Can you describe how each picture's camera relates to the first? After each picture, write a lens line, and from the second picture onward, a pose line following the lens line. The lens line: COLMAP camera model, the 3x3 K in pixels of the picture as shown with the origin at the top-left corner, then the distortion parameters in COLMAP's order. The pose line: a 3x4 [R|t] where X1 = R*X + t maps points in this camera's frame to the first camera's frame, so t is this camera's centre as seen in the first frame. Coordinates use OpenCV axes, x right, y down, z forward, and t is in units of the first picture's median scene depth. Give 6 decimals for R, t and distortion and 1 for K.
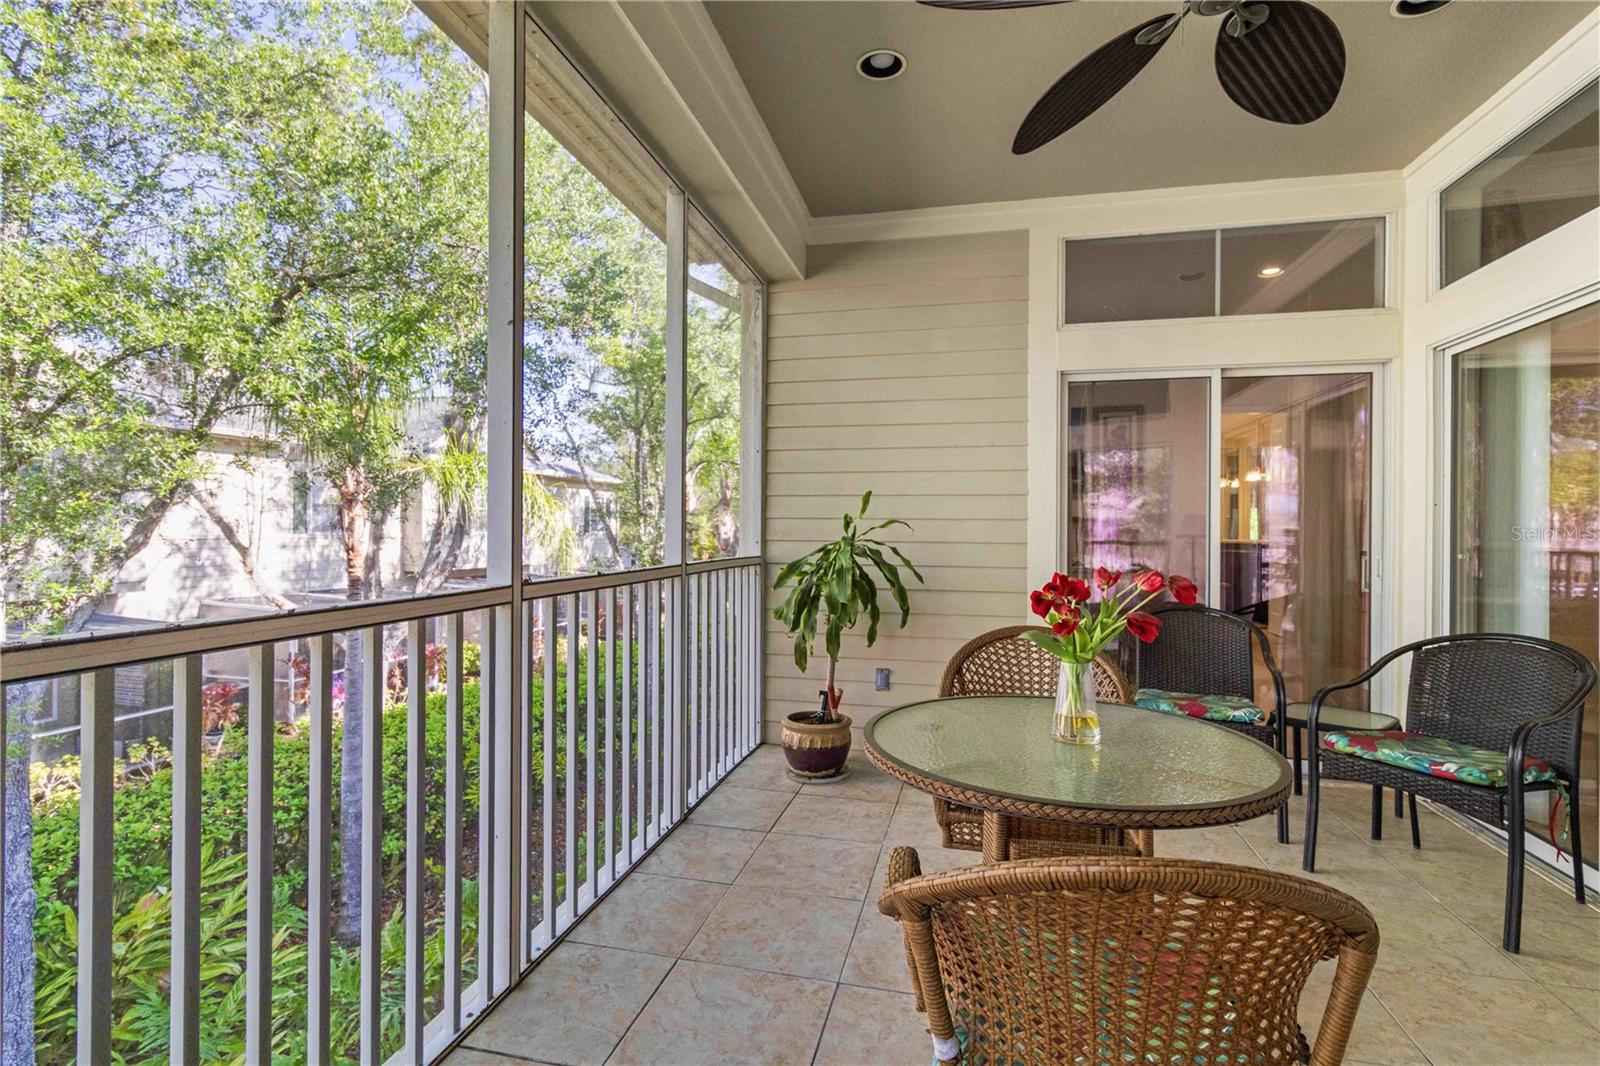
lens RADIAL K [[732.9, 0, 803.9], [0, 732.9, 535.9], [0, 0, 1]] dist [-0.001905, 0.000090]
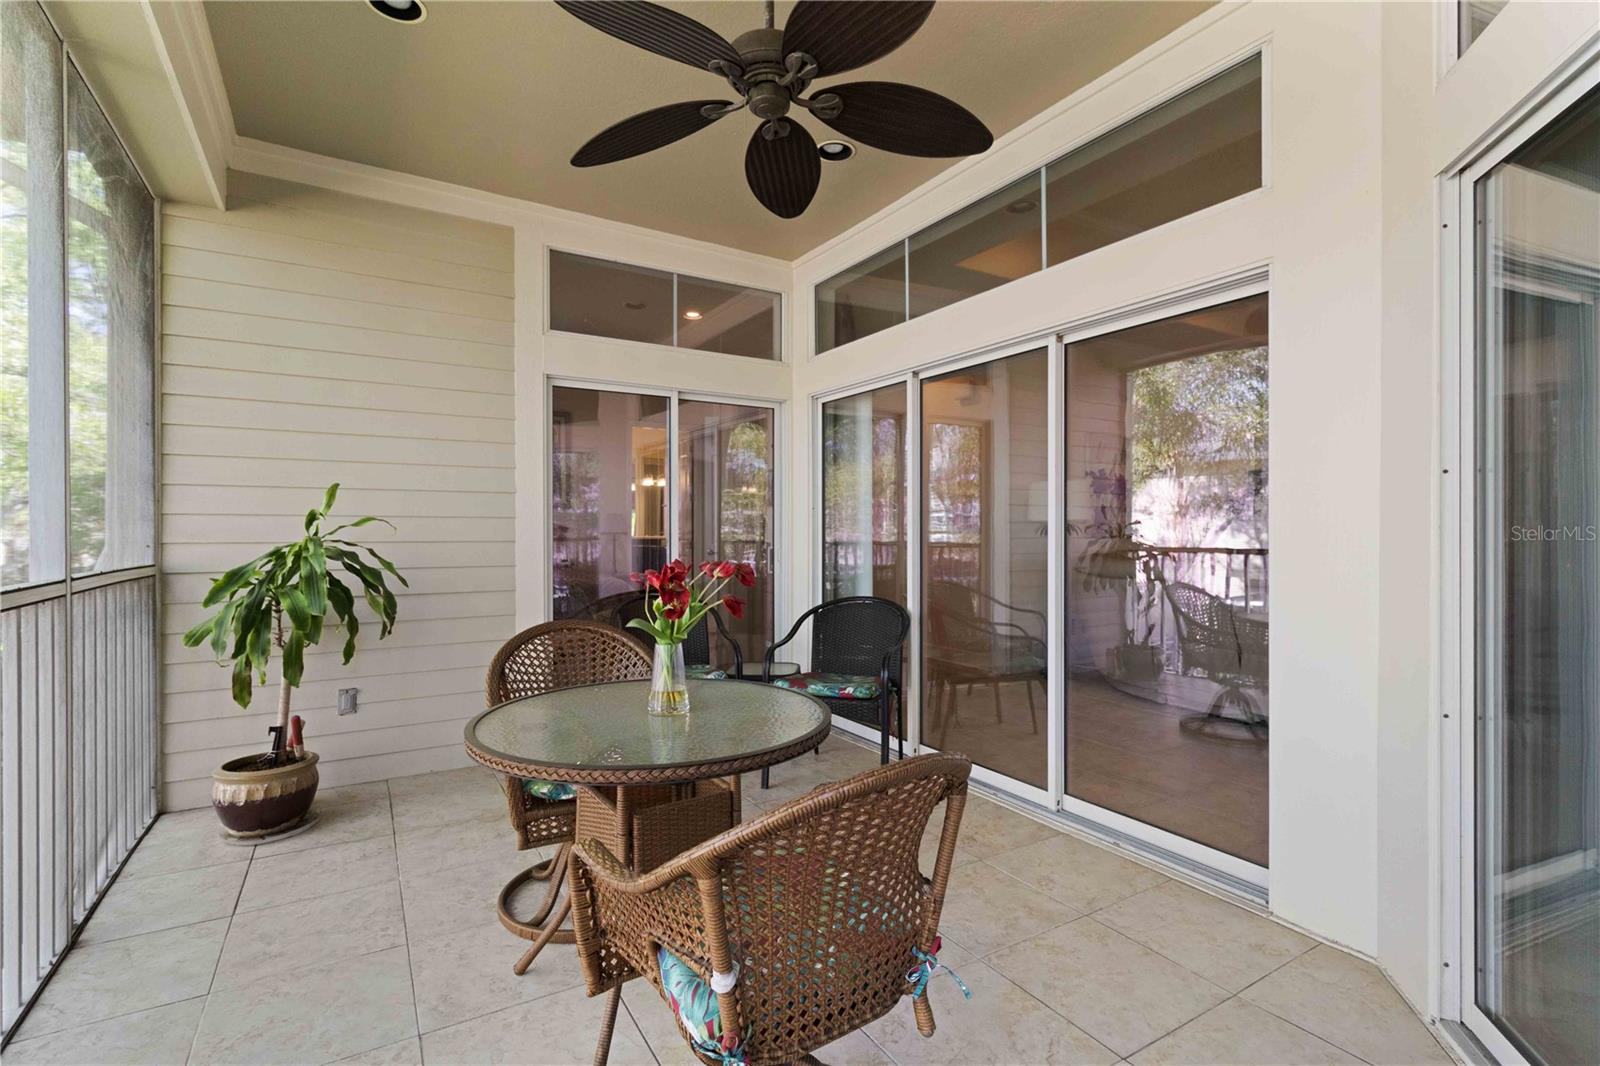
lens RADIAL K [[720.3, 0, 788.8], [0, 720.3, 539.9], [0, 0, 1]] dist [-0.000510, -0.000049]
pose [[0.728637, -0.015109, 0.684734, -0.106316], [0.009953, 0.999885, 0.011472, 0.000512], [-0.684828, -0.001544, 0.728703, 0.026448]]
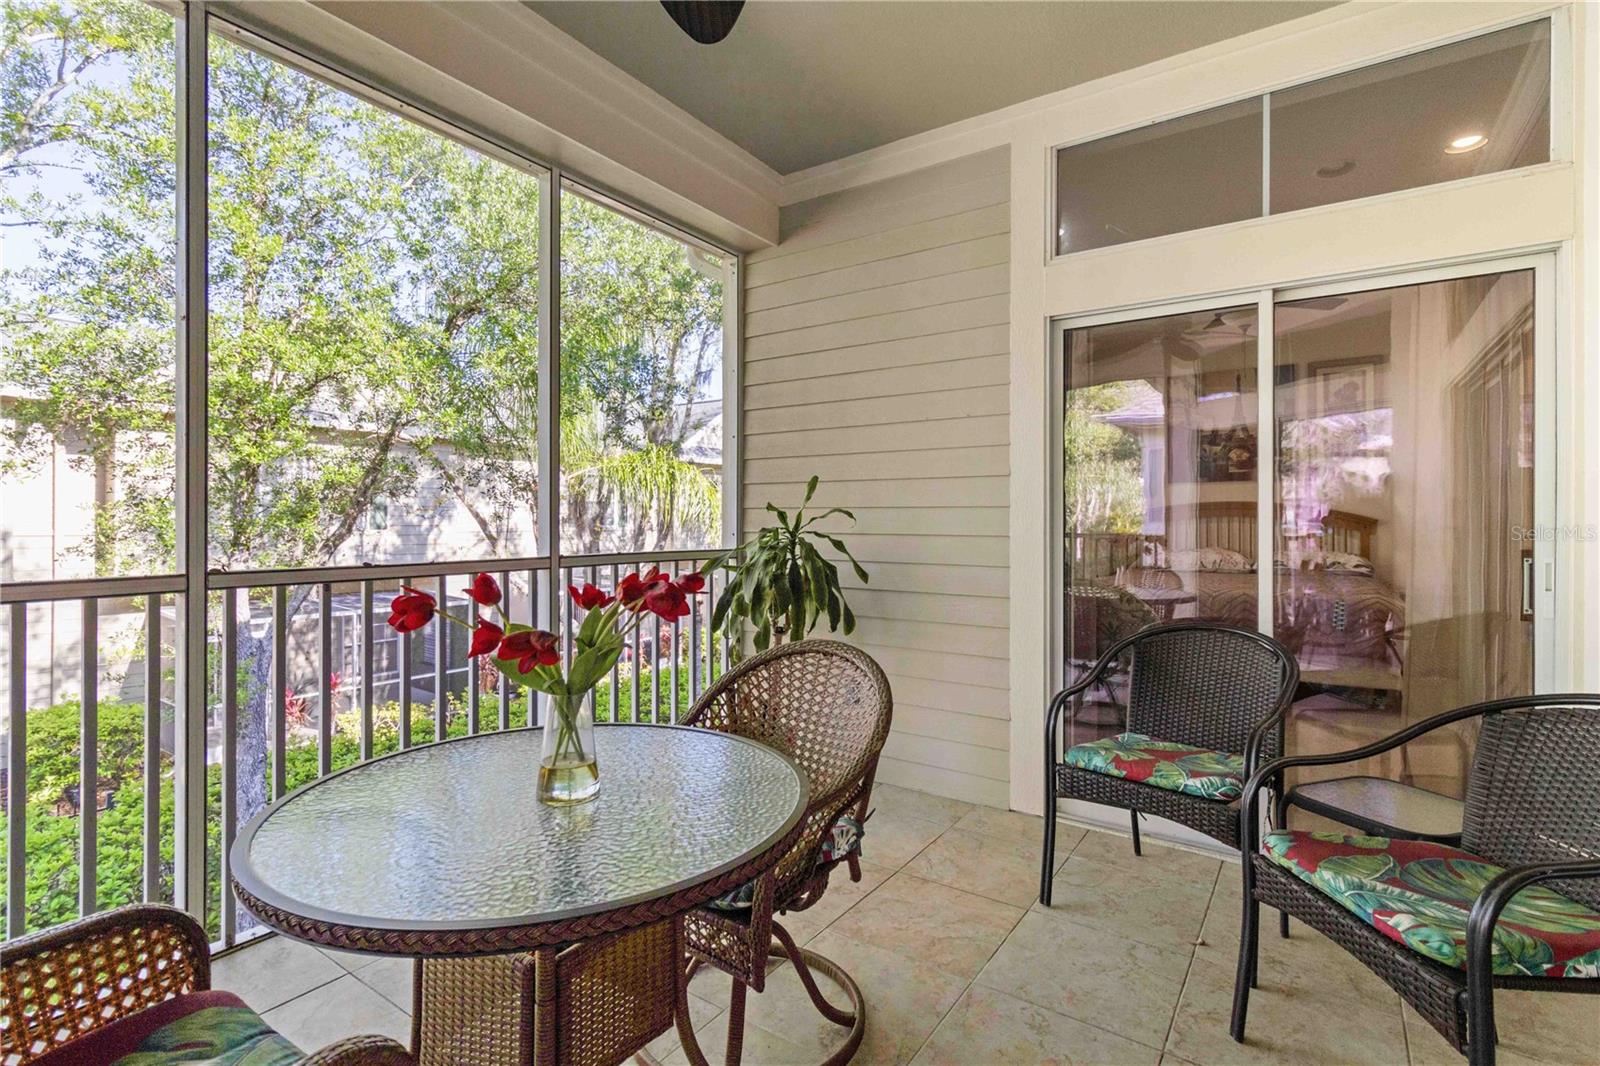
lens RADIAL K [[745.5, 0, 799.2], [0, 745.5, 524.9], [0, 0, 1]] dist [0.001254, 0.000981]
pose [[0.931838, -0.002221, -0.362869, 0.411699], [0.000849, 0.999992, -0.003942, 0.000532], [0.362874, 0.003365, 0.931832, 0.168734]]
